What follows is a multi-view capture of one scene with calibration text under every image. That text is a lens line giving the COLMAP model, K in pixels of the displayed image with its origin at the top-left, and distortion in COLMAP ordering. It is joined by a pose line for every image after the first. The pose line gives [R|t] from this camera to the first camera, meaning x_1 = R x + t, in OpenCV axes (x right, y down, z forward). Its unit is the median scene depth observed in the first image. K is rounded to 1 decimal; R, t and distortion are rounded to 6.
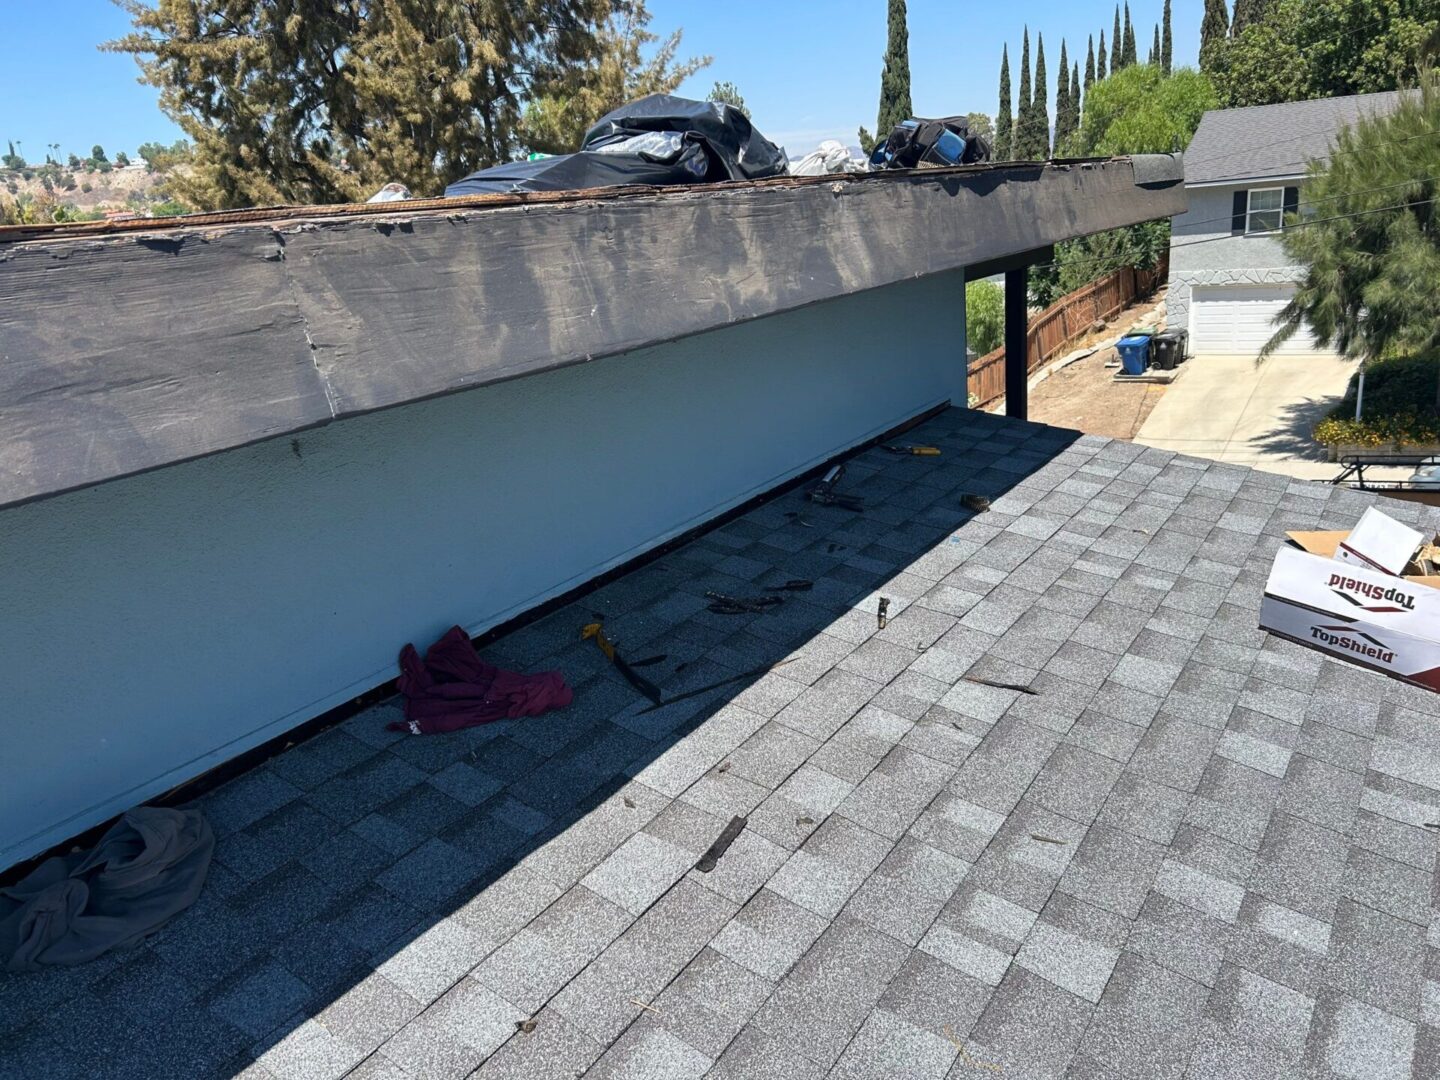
lens RADIAL K [[1068.3, 0, 720.6], [0, 1068.3, 540.4], [0, 0, 1]] dist [0.027432, -0.003227]
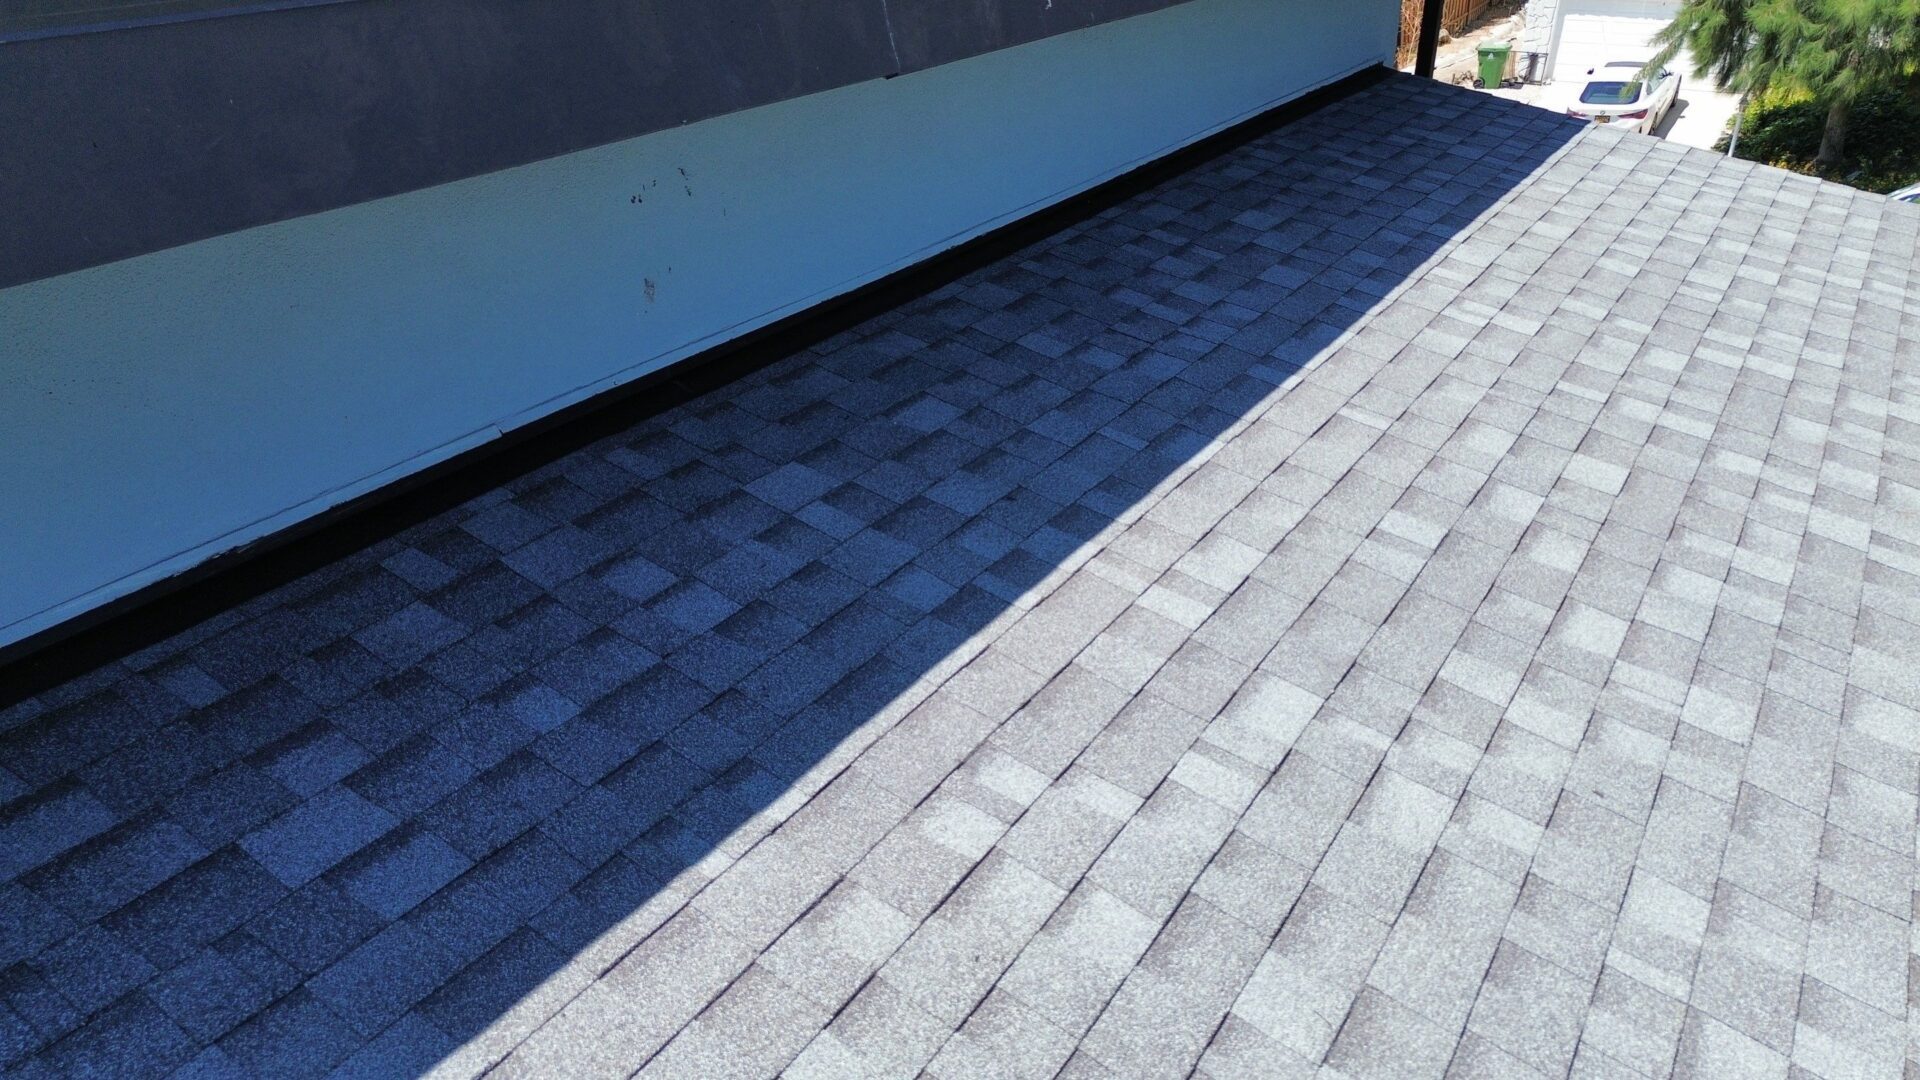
lens RADIAL K [[1363.8, 0, 960.3], [0, 1363.8, 540.6], [0, 0, 1]] dist [0.066975, -0.056144]
pose [[0.996890, 0.058085, 0.053250, -0.546652], [-0.066211, 0.983836, 0.166379, 0.301044], [-0.042725, -0.169387, 0.984623, -1.020050]]
